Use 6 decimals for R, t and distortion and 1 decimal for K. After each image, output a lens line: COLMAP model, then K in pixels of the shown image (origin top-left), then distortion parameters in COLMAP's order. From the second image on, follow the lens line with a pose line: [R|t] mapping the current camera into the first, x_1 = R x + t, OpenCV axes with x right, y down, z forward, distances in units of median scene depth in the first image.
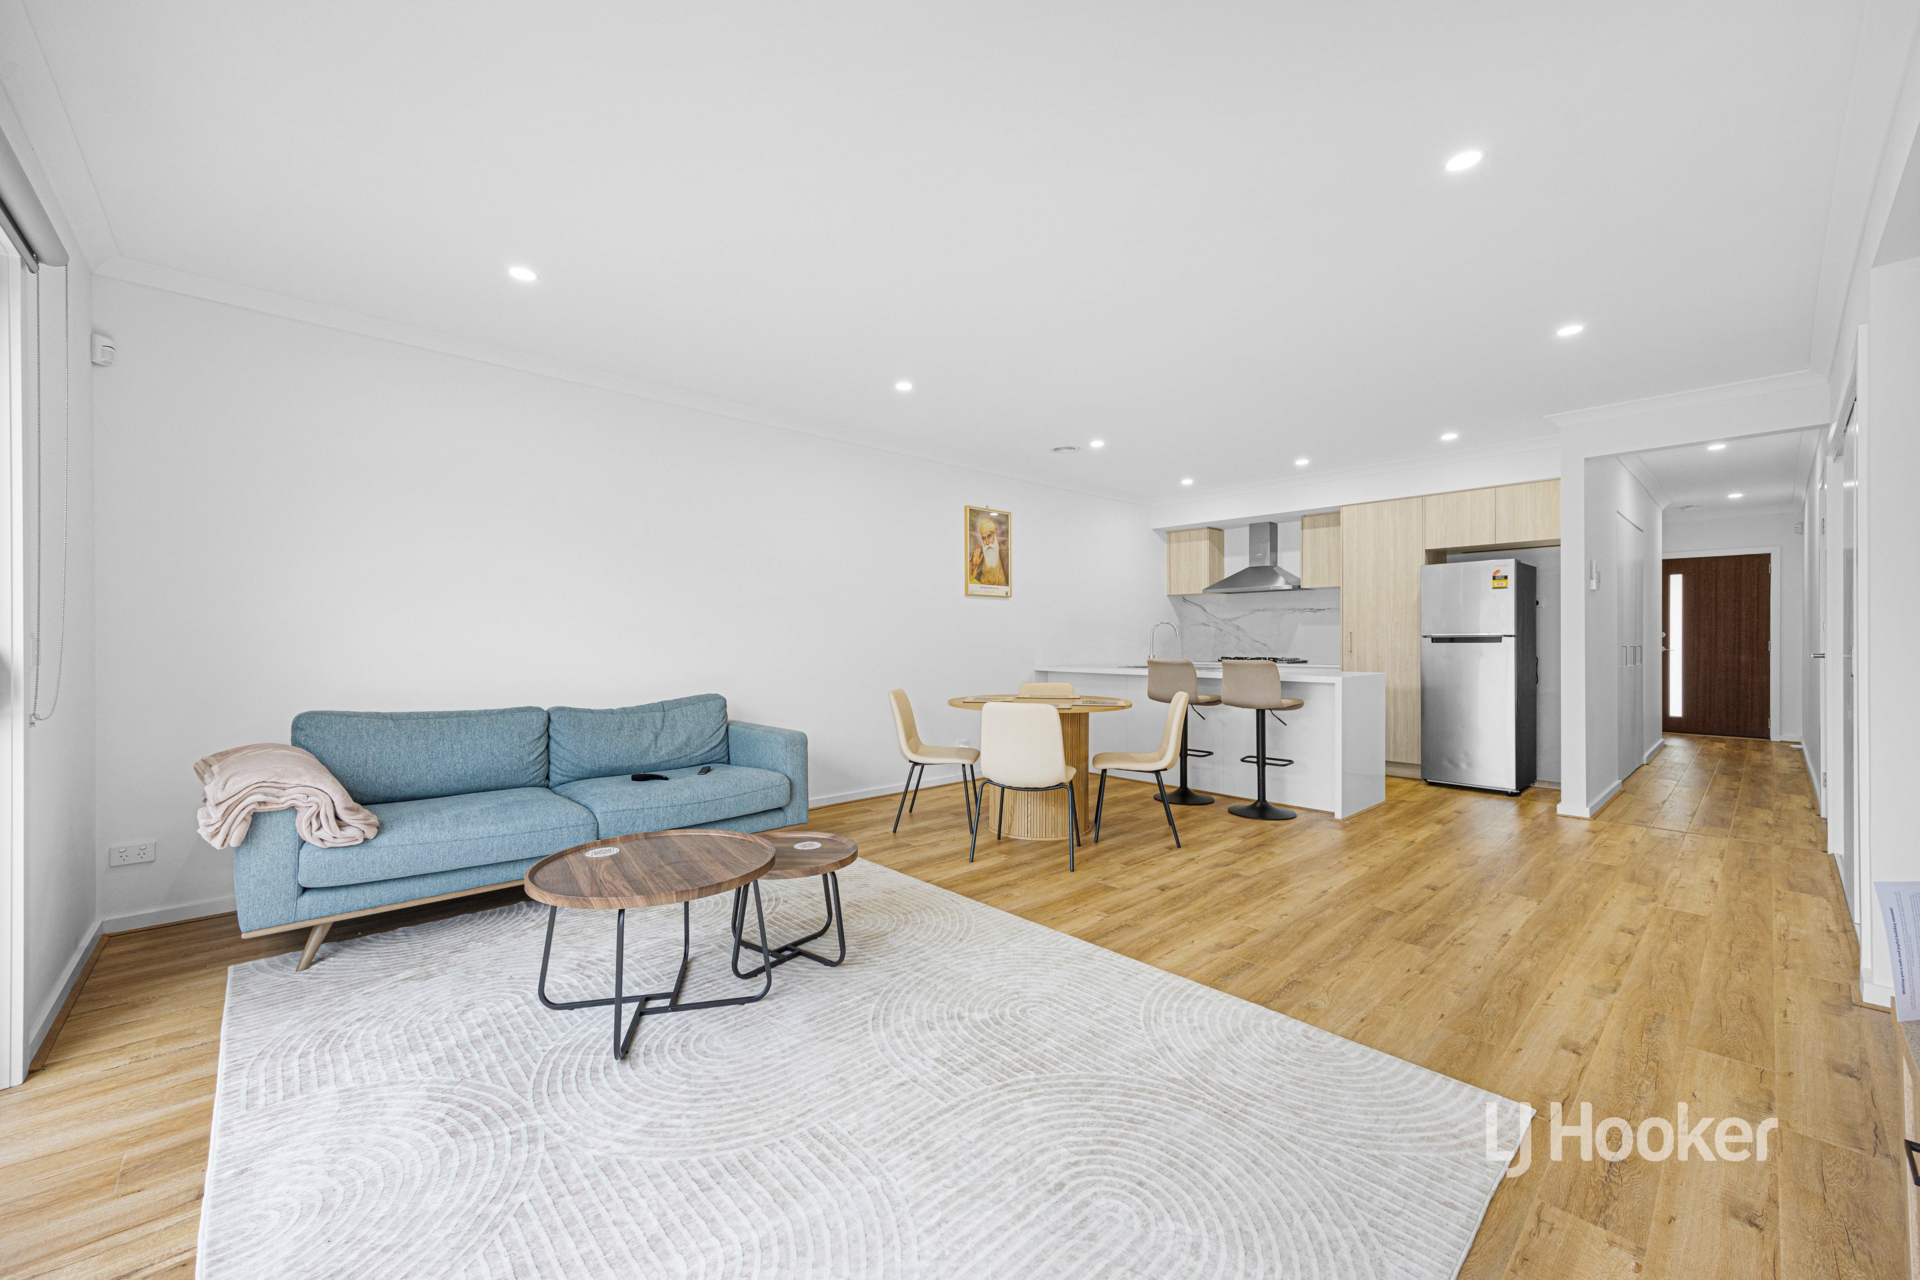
lens RADIAL K [[739.3, 0, 953.7], [0, 739.3, 638.0], [0, 0, 1]] dist [-0.003367, -0.000235]
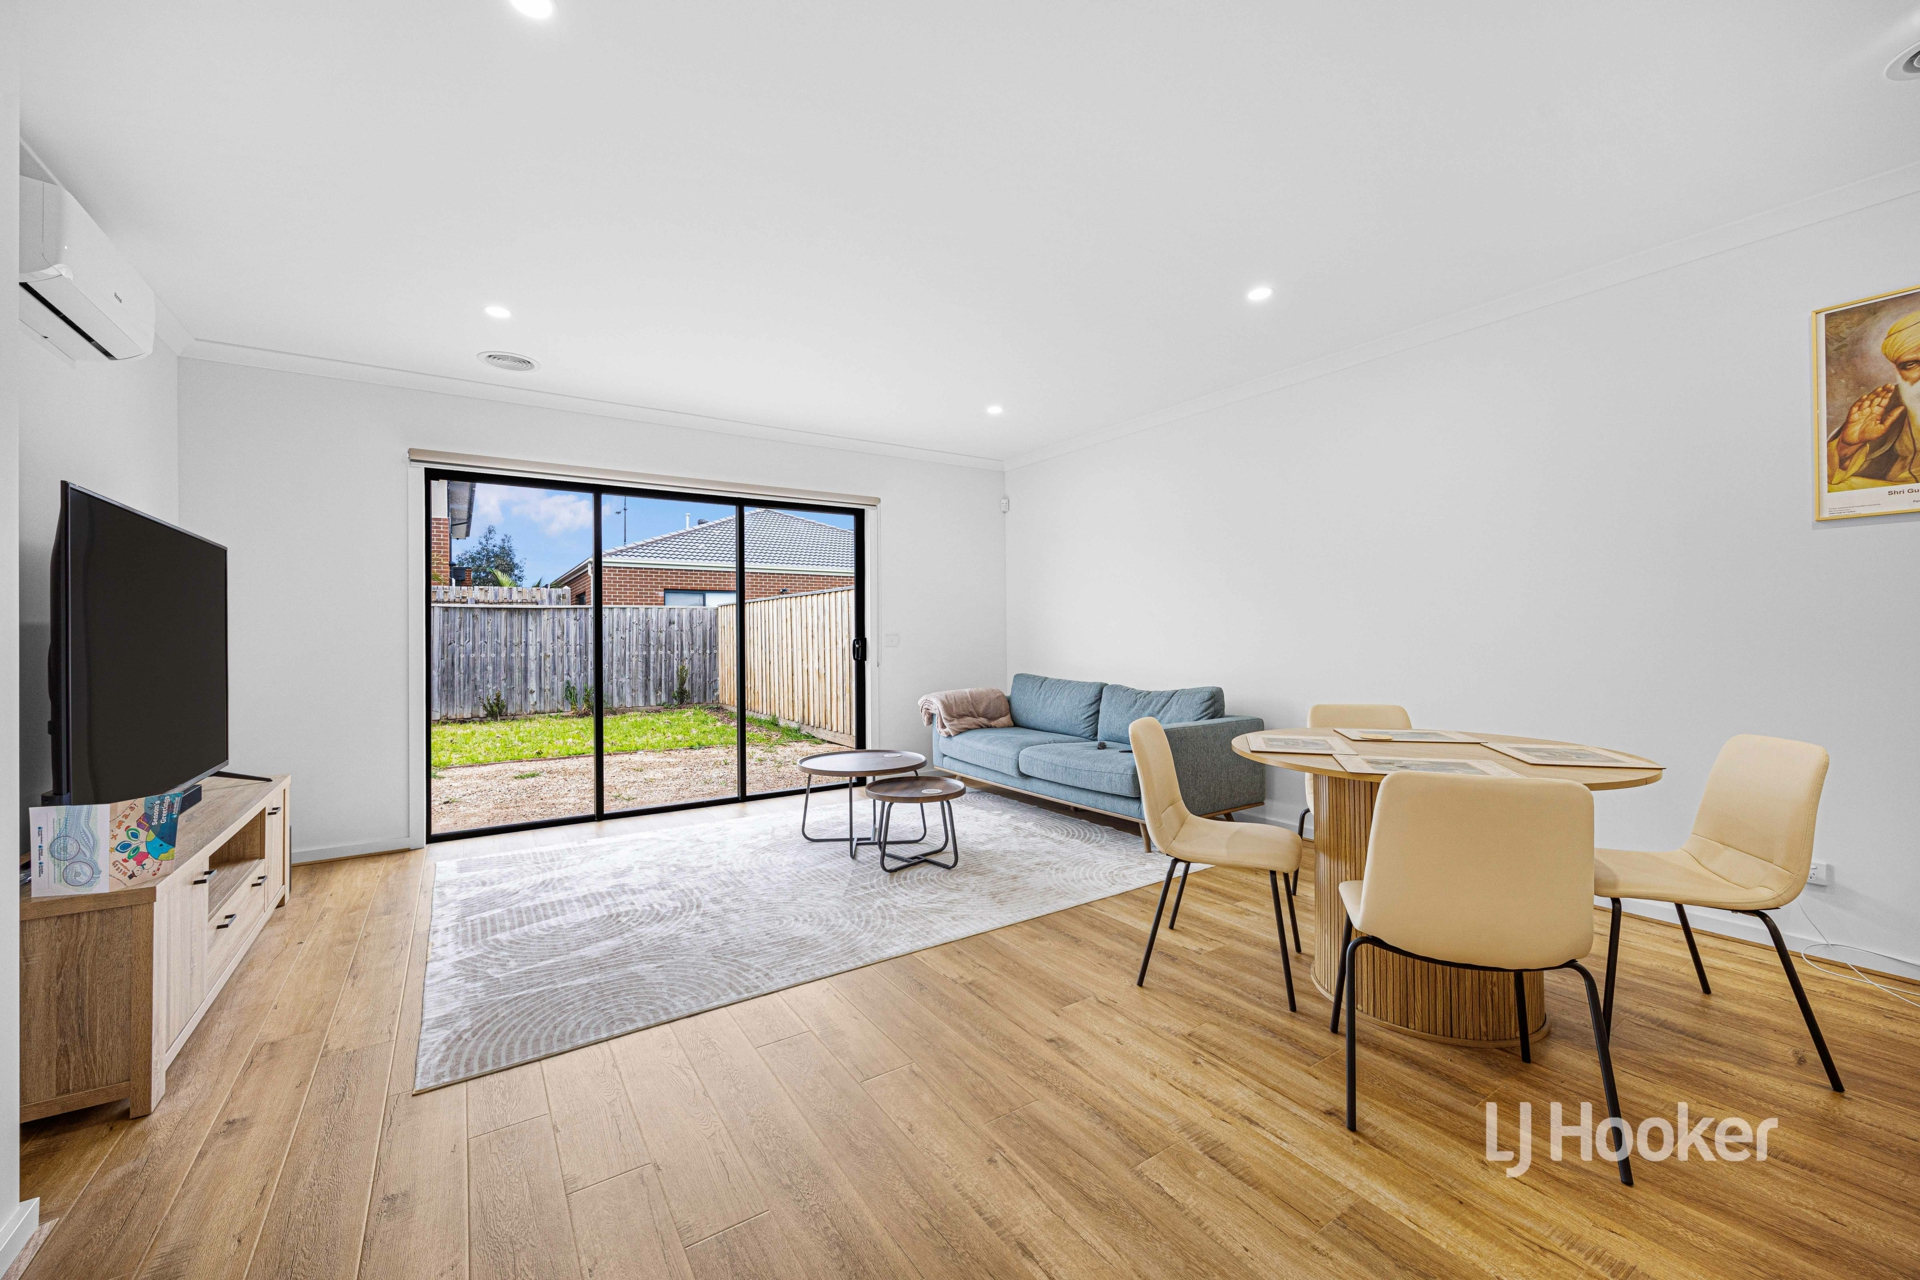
lens RADIAL K [[739.3, 0, 960.5], [0, 739.3, 637.3], [0, 0, 1]] dist [-0.003367, -0.000235]
pose [[-0.146984, 0.001309, -0.989138, 0.791692], [0.008980, 0.999960, -0.000011, 0.005804], [0.989098, -0.008884, -0.146990, 0.897659]]
